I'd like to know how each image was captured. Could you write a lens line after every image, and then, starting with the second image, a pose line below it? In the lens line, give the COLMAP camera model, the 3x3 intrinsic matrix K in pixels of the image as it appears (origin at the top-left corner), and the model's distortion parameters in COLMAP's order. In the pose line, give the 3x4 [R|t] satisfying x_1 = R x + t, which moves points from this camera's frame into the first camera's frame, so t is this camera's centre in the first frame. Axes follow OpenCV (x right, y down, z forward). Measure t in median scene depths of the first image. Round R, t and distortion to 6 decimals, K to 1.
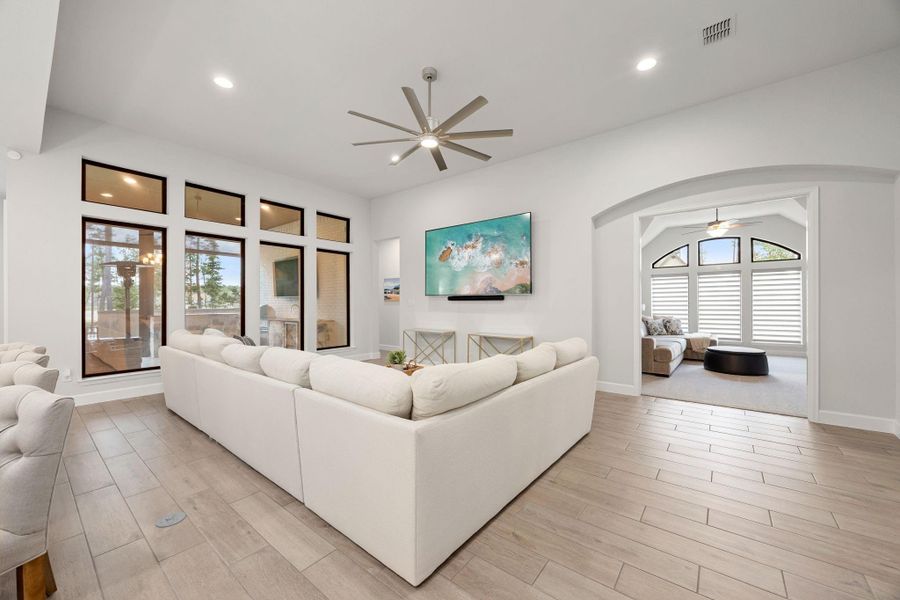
lens RADIAL K [[344.8, 0, 451.2], [0, 344.8, 300.1], [0, 0, 1]] dist [-0.000876, 0.000125]
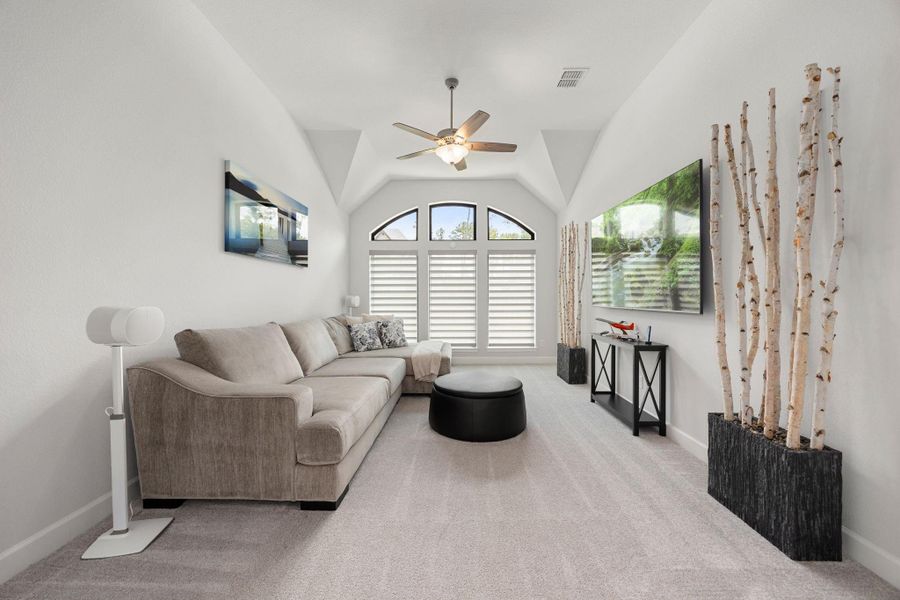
lens RADIAL K [[344.8, 0, 451.2], [0, 344.8, 300.1], [0, 0, 1]] dist [-0.000876, 0.000125]
pose [[0.789451, -0.000964, 0.613812, 0.360192], [-0.008436, 0.999887, 0.012420, 0.011040], [-0.613755, -0.014983, 0.789354, 0.468463]]
